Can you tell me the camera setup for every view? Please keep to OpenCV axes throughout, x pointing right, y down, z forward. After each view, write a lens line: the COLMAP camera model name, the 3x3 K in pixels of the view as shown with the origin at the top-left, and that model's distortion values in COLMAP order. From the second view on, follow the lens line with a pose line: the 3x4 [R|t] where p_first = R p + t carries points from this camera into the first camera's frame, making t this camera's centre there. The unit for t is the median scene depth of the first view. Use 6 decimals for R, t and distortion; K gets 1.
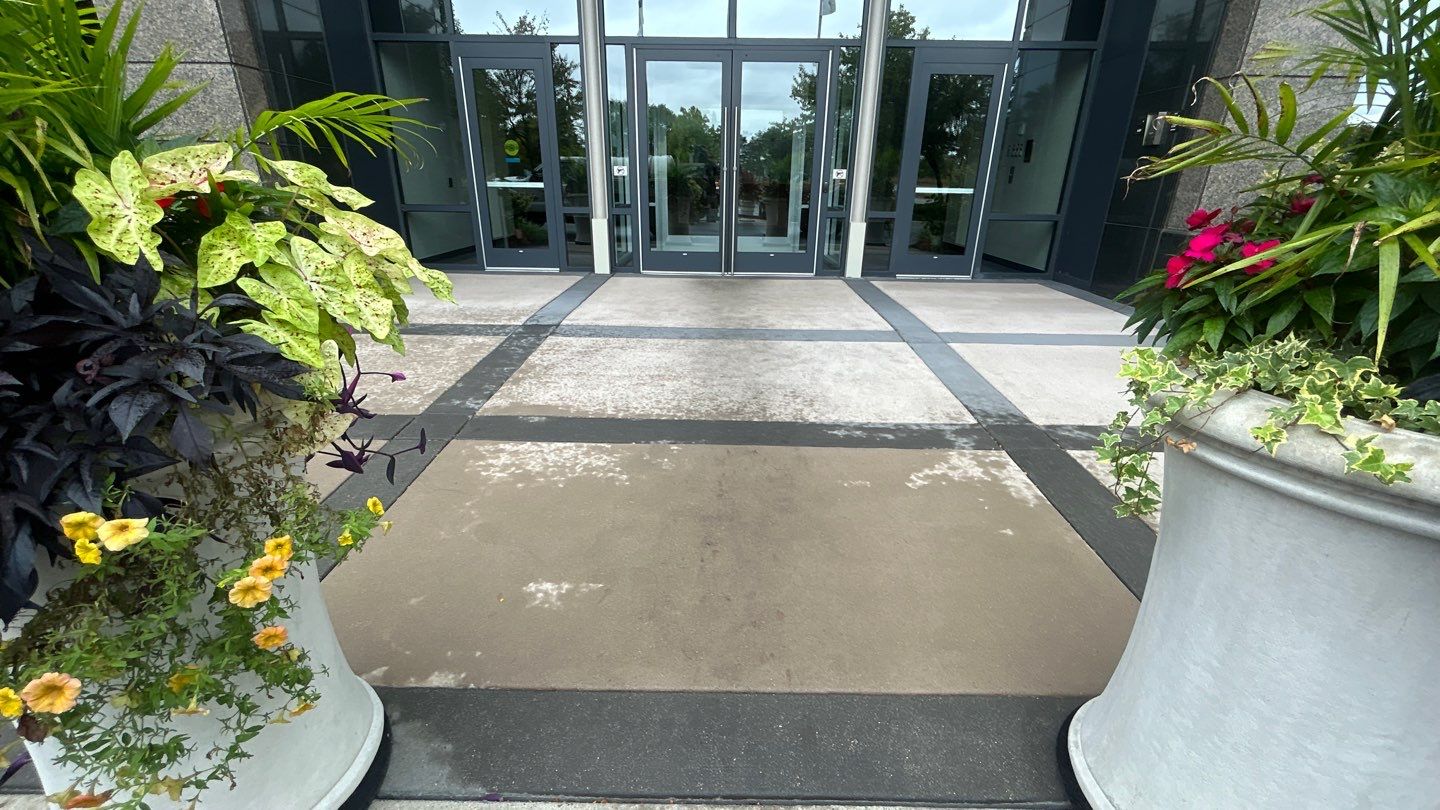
lens RADIAL K [[573.0, 0, 715.8], [0, 573.0, 414.0], [0, 0, 1]] dist [-0.003250, -0.000047]
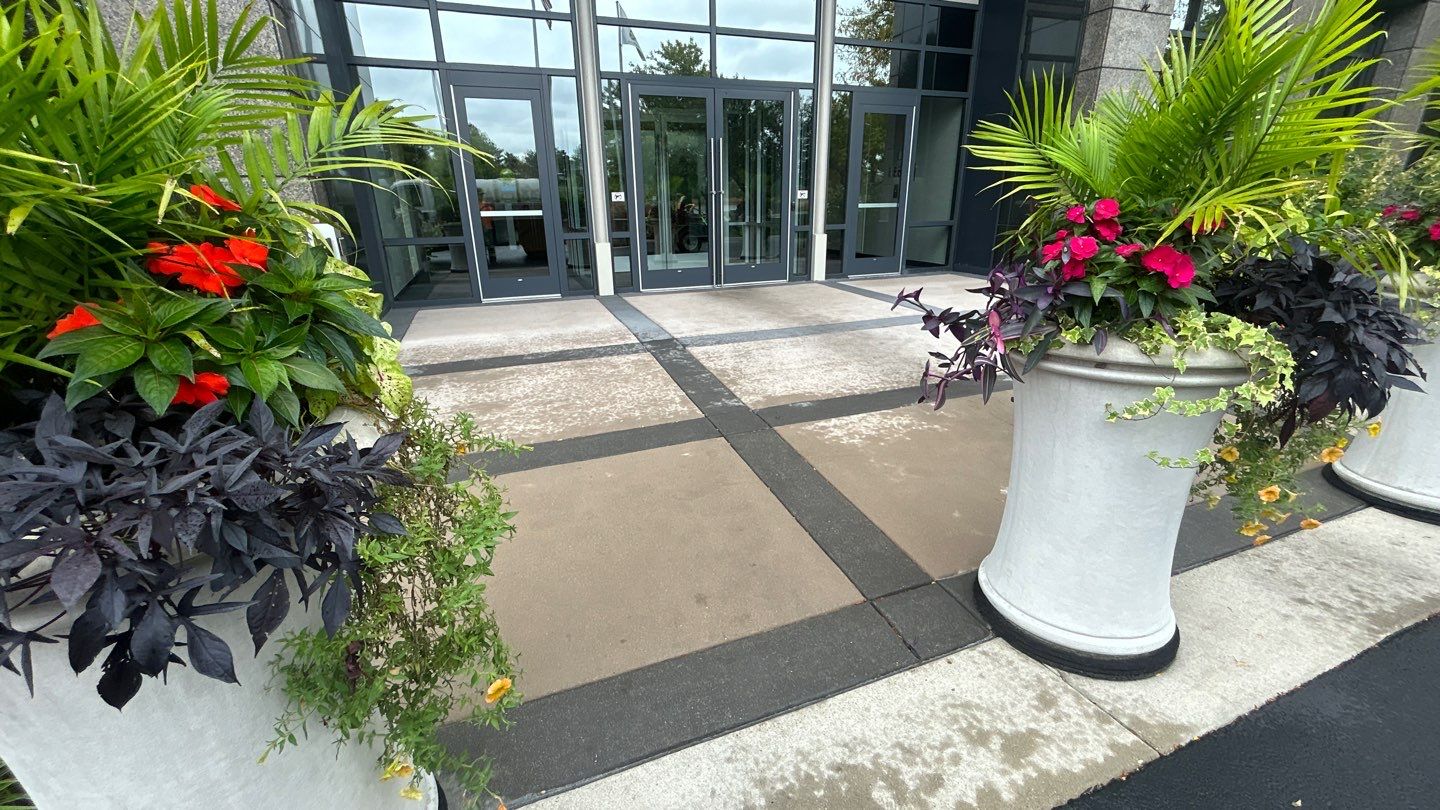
lens RADIAL K [[574.1, 0, 715.0], [0, 574.1, 404.3], [0, 0, 1]] dist [-0.000582, 0.000018]
pose [[0.930393, -0.148808, 0.335000, -0.408587], [0.164653, 0.986164, -0.019233, 0.000054], [-0.327503, 0.073053, 0.942022, -0.022763]]
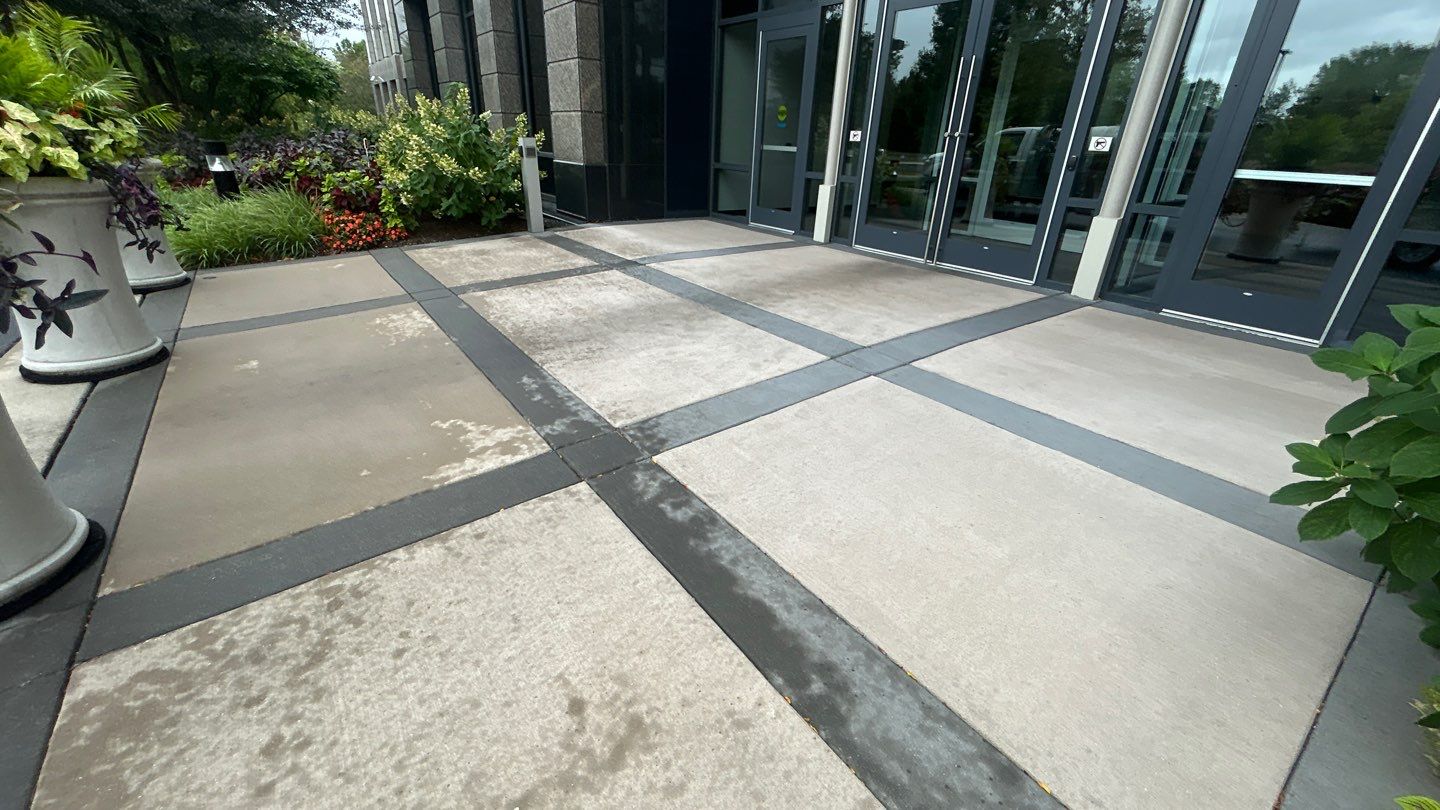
lens RADIAL K [[584.3, 0, 720.0], [0, 584.3, 405.0], [0, 0, 1]] dist [-0.000142, 0.000000]
pose [[0.598300, 0.340937, -0.725120, 0.546315], [-0.329115, 0.929664, 0.165555, -0.098133], [0.730562, 0.139596, 0.668425, 0.253674]]
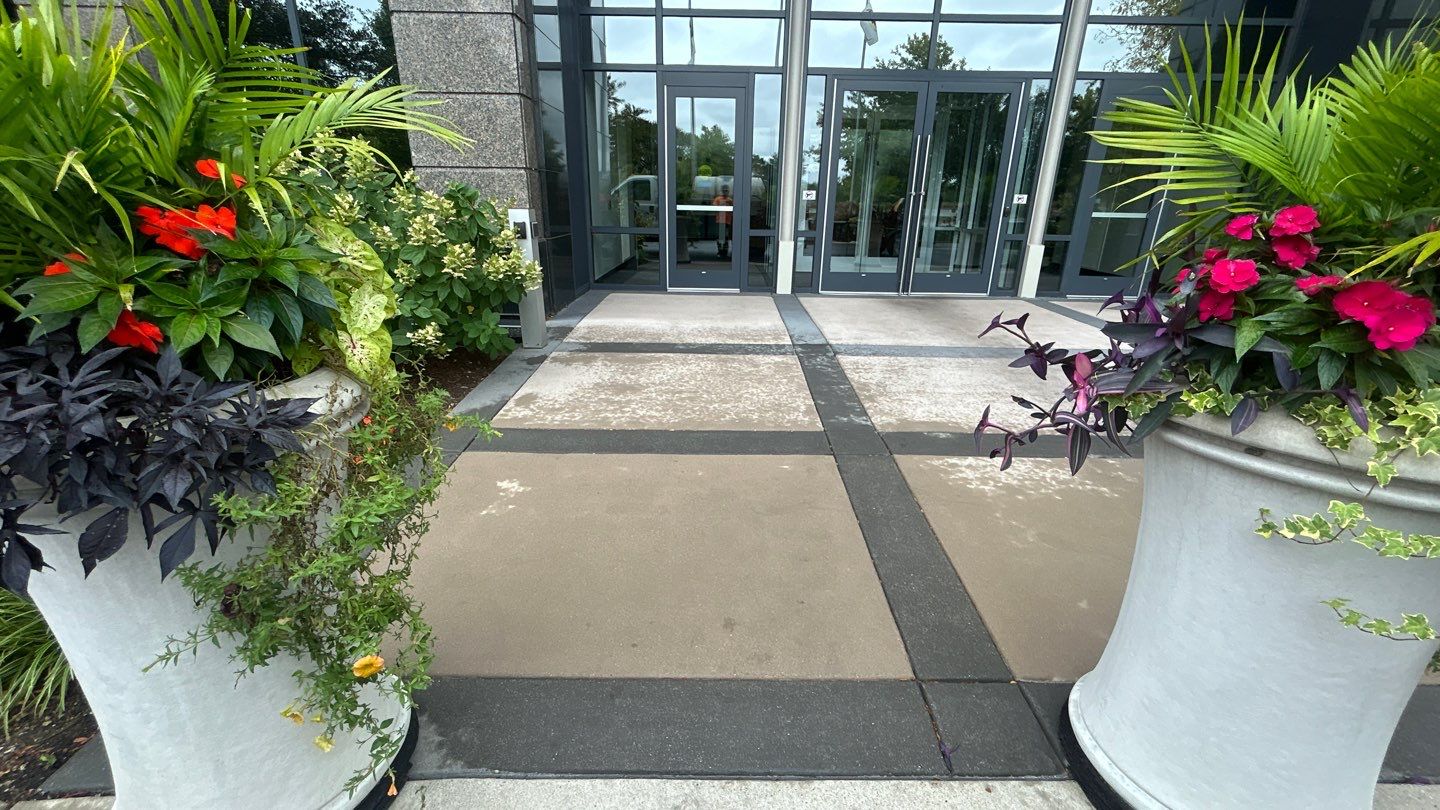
lens RADIAL K [[573.2, 0, 720.0], [0, 573.2, 405.0], [0, 0, 1]] dist [-0.001992, 0.000332]
pose [[0.999951, -0.001993, 0.009672, -0.336292], [0.002437, 0.998931, -0.046159, 0.000084], [-0.009570, 0.046180, 0.998887, -0.012897]]
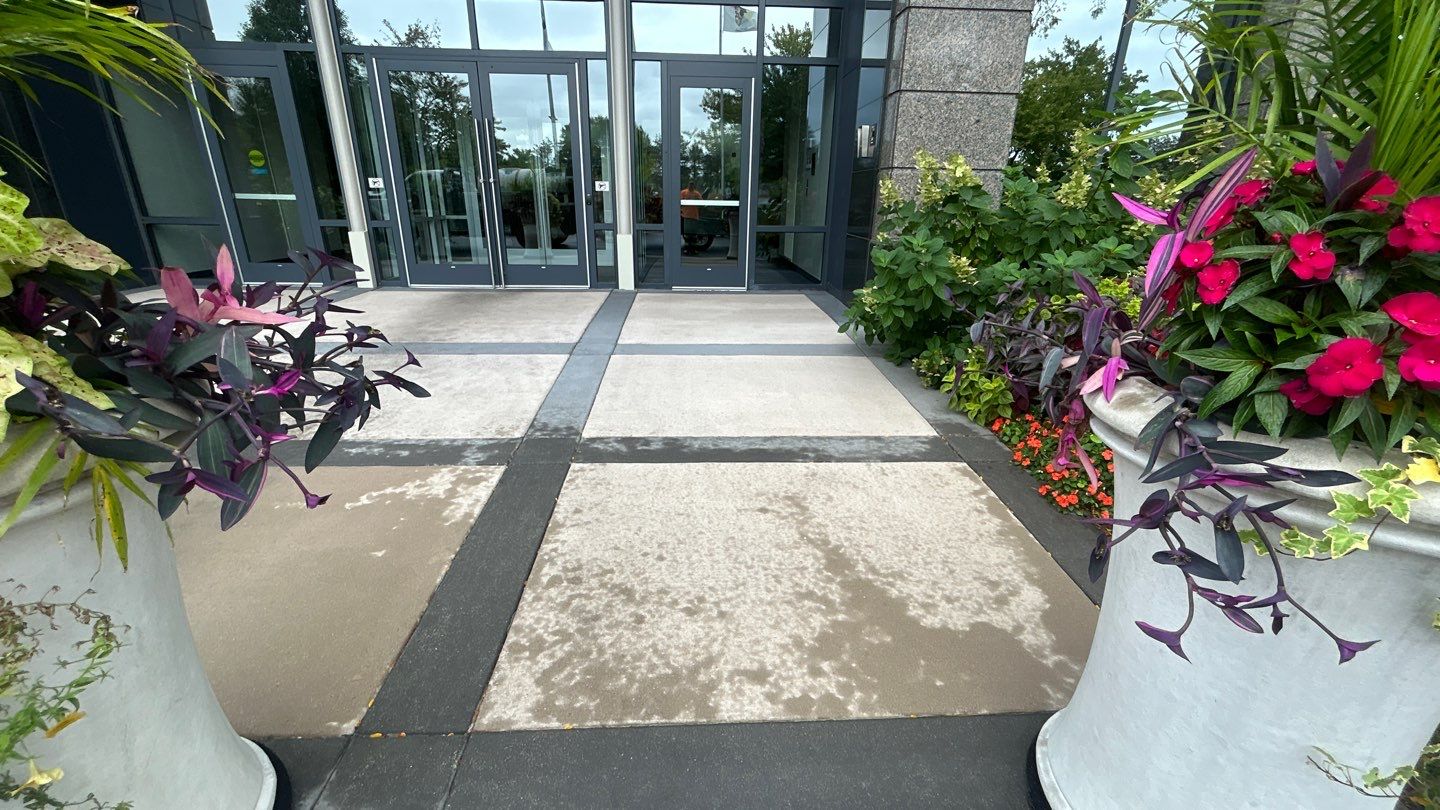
lens RADIAL K [[591.4, 0, 720.0], [0, 591.4, 407.8], [0, 0, 1]] dist [0.000419, 0.000640]
pose [[0.997841, -0.021702, 0.061993, 0.345812], [0.024175, 0.998931, -0.039412, 0.006175], [-0.061071, 0.040826, 0.997298, -0.009529]]
